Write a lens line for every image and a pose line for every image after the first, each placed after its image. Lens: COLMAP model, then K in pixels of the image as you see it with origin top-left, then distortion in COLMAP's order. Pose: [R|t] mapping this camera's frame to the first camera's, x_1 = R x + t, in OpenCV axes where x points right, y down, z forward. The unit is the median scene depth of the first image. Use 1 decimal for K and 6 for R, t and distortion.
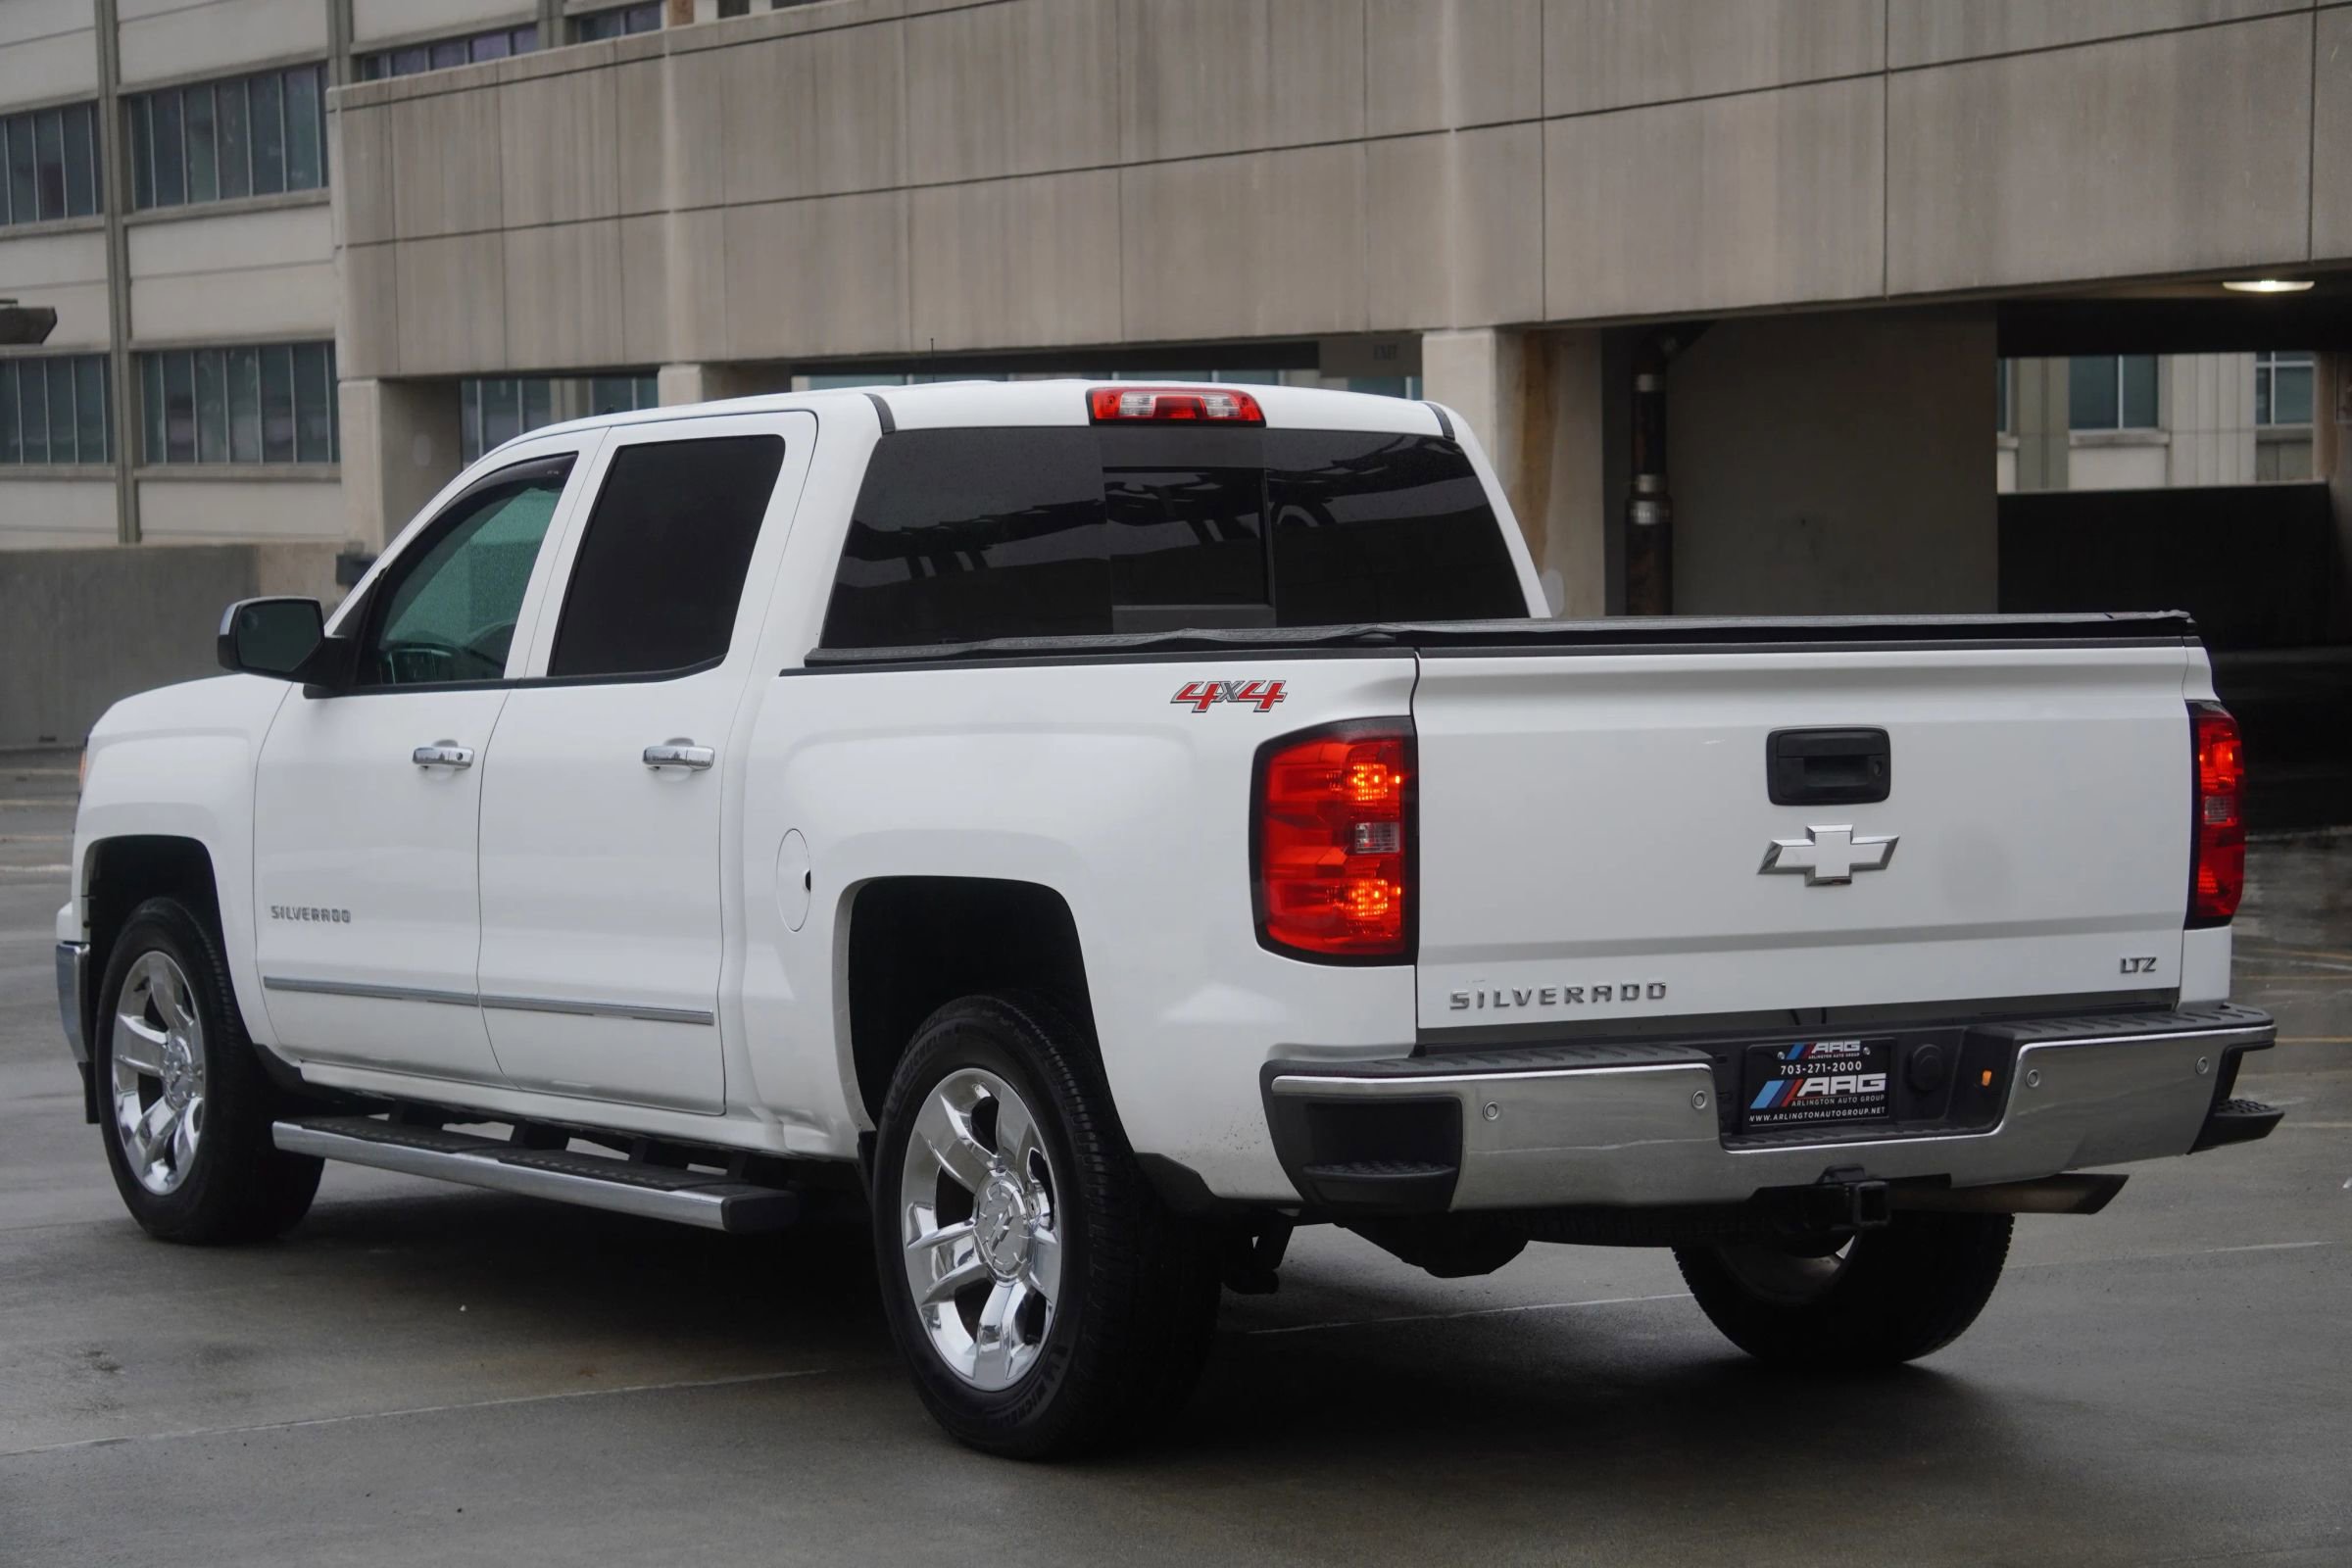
lens RADIAL K [[5306.5, 0, 1176.0], [0, 5306.5, 784.0], [0, 0, 1]] dist [0.323824, -0.043898]
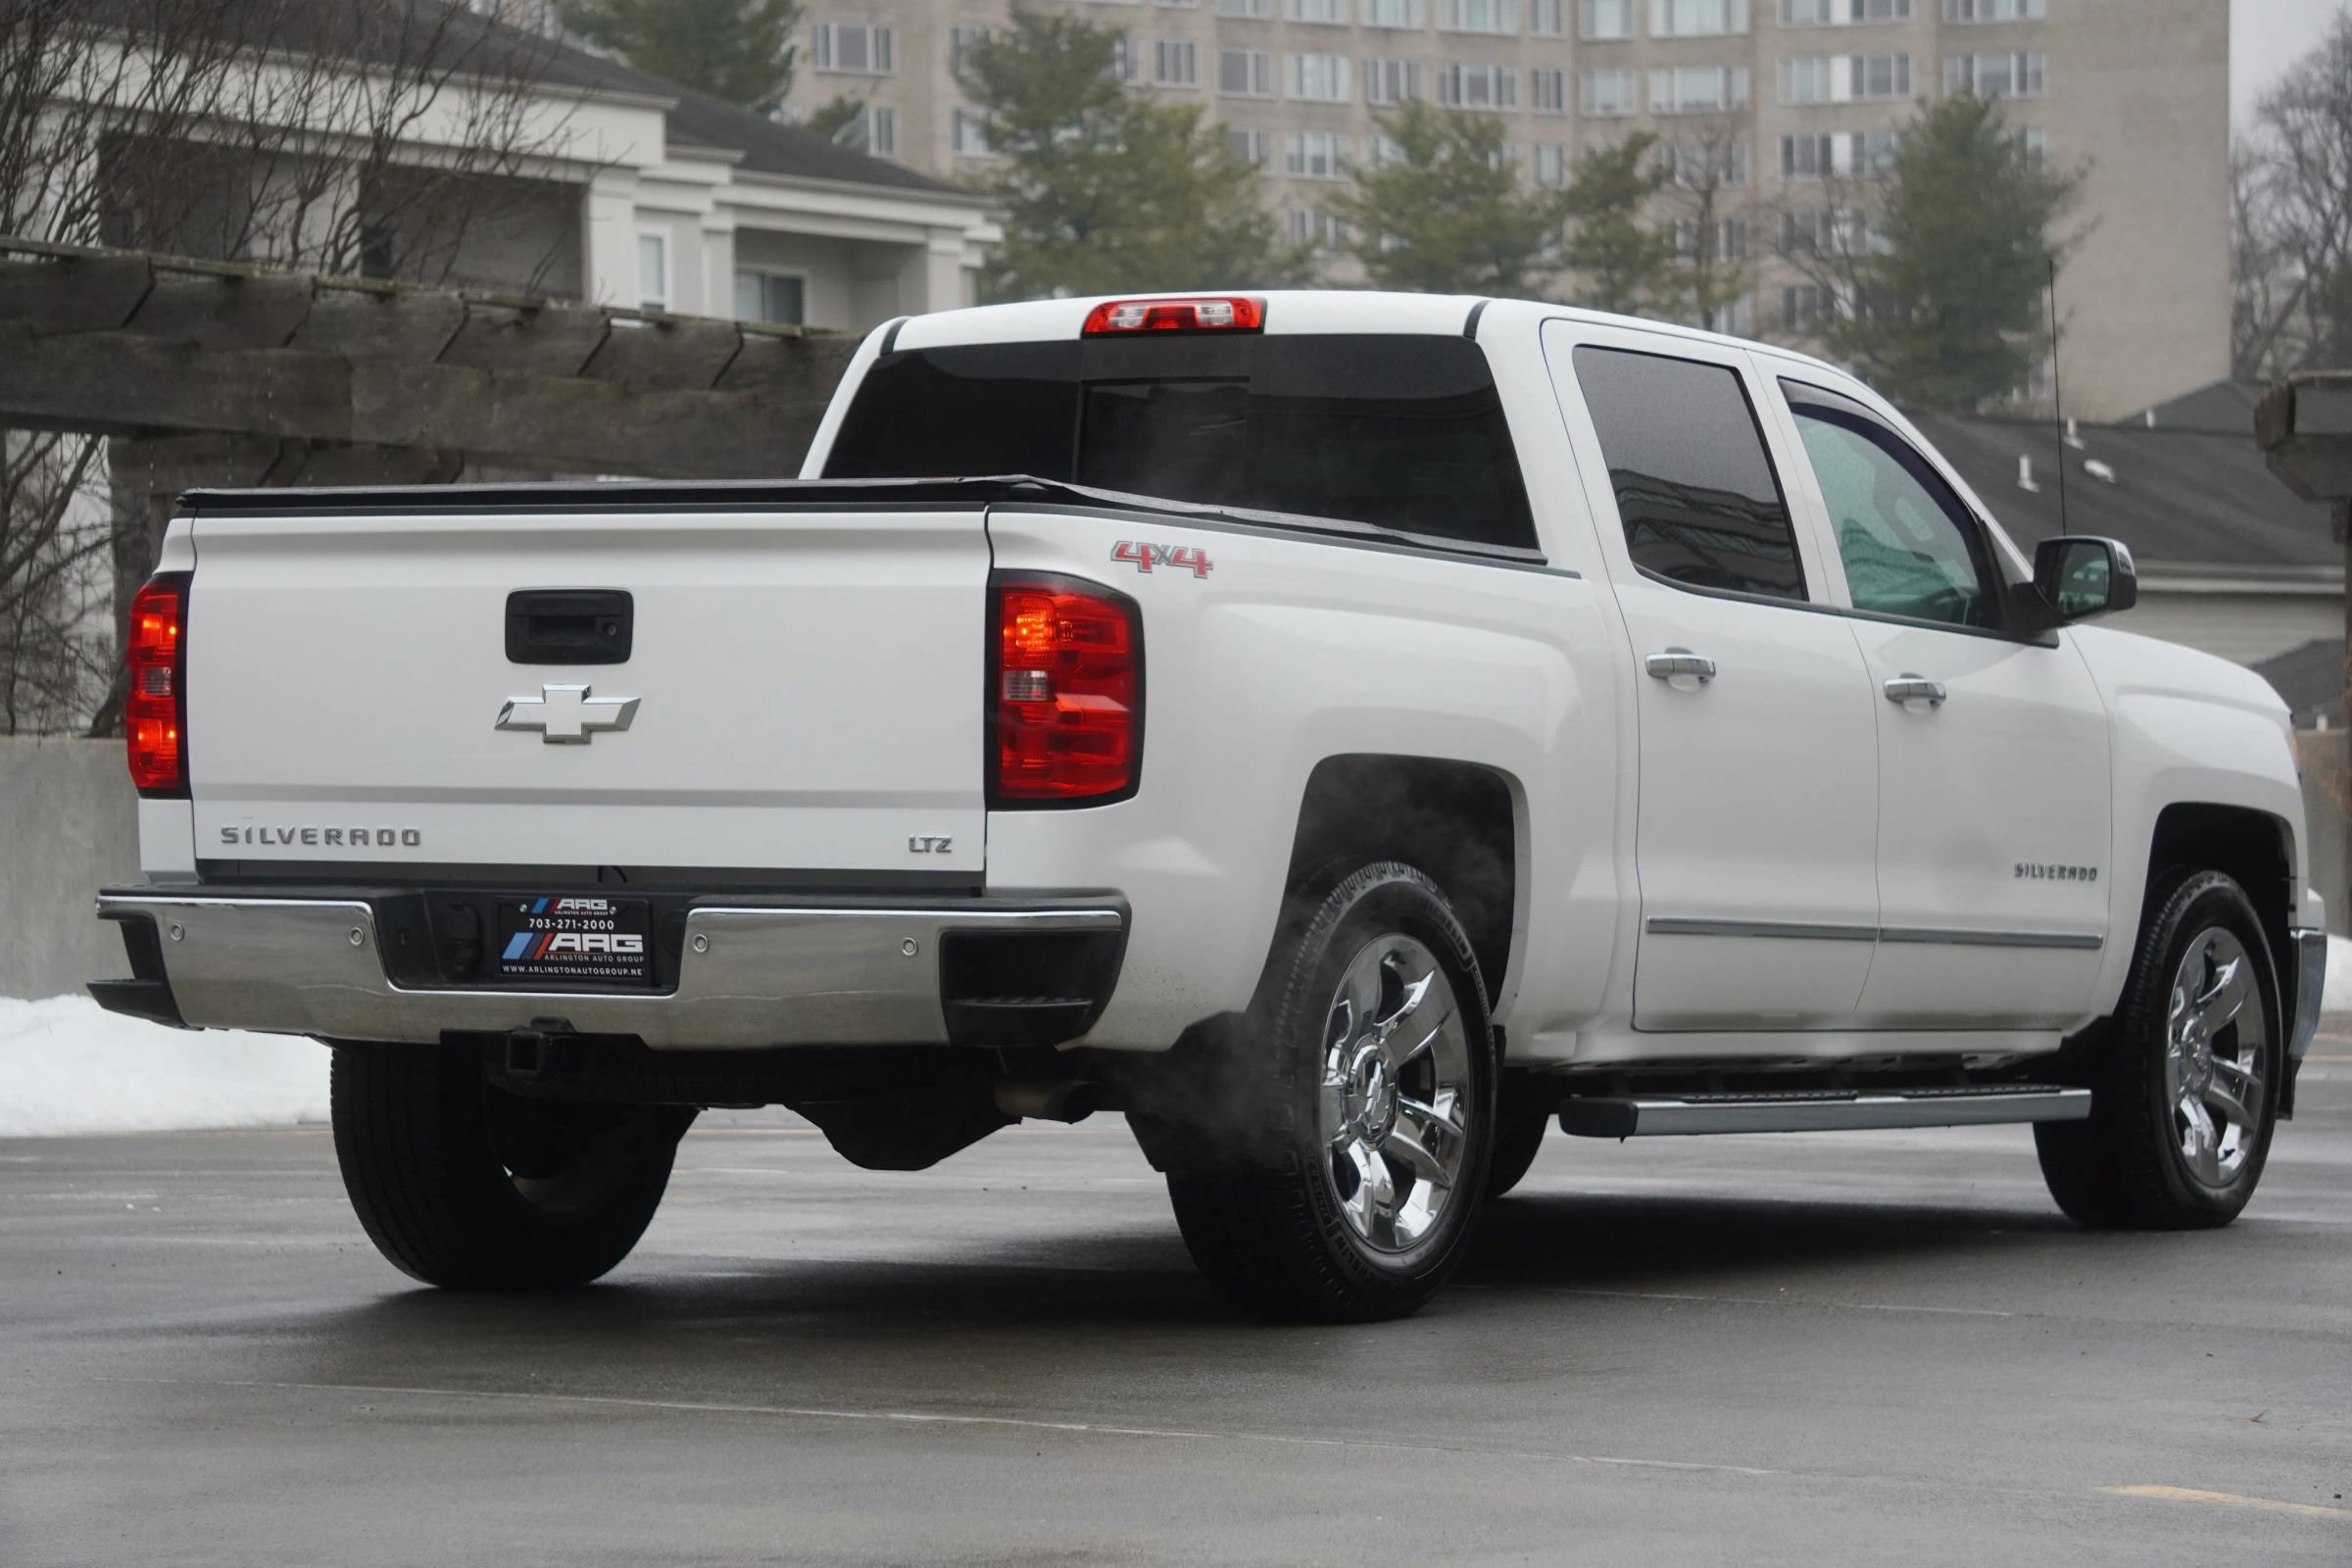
lens RADIAL K [[7038.4, 0, 1176.0], [0, 7038.4, 784.0], [0, 0, 1]] dist [0.689786, -0.373300]
pose [[0.471518, 0.007647, -0.881823, 1.364239], [-0.047125, 0.998752, -0.016537, 0.043395], [0.880596, 0.049353, 0.471290, 0.464585]]
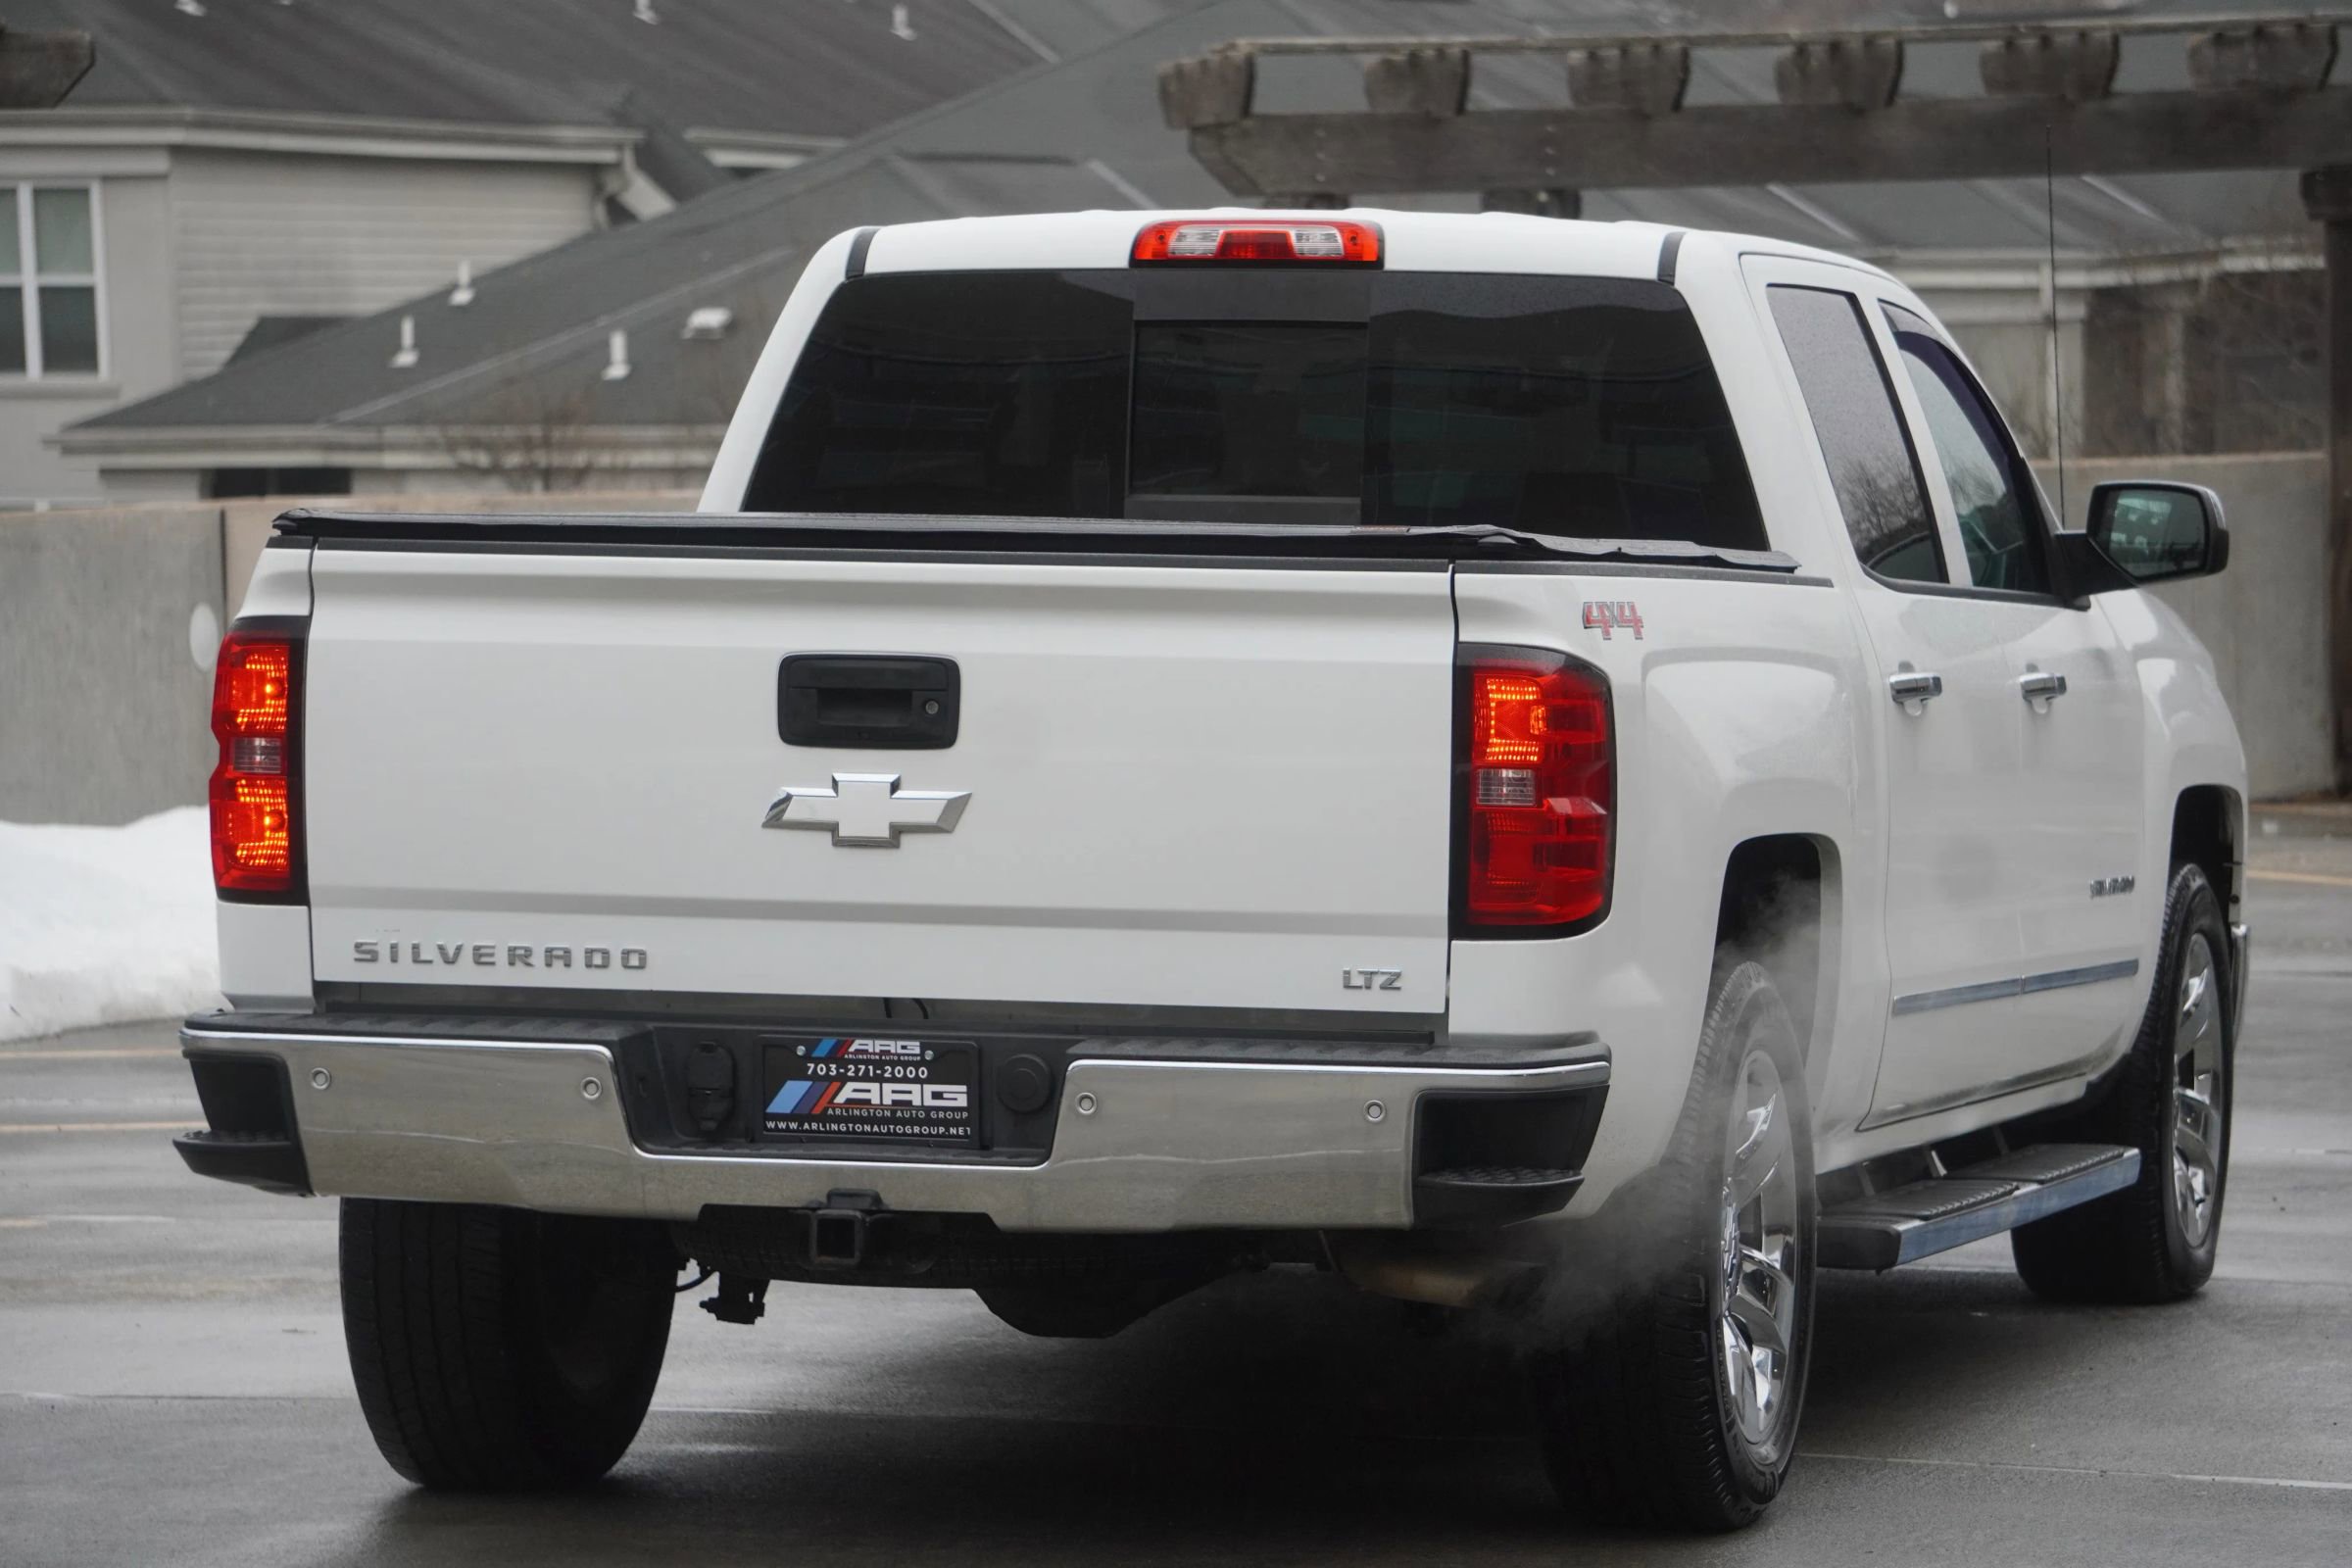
lens RADIAL K [[9261.2, 0, 1176.0], [0, 9261.2, 784.0], [0, 0, 1]] dist [1.226483, 6.490789]
pose [[0.679436, 0.043649, -0.732435, 1.192242], [-0.044242, 0.998850, 0.018486, -0.019037], [0.732400, 0.019845, 0.680586, 0.066325]]
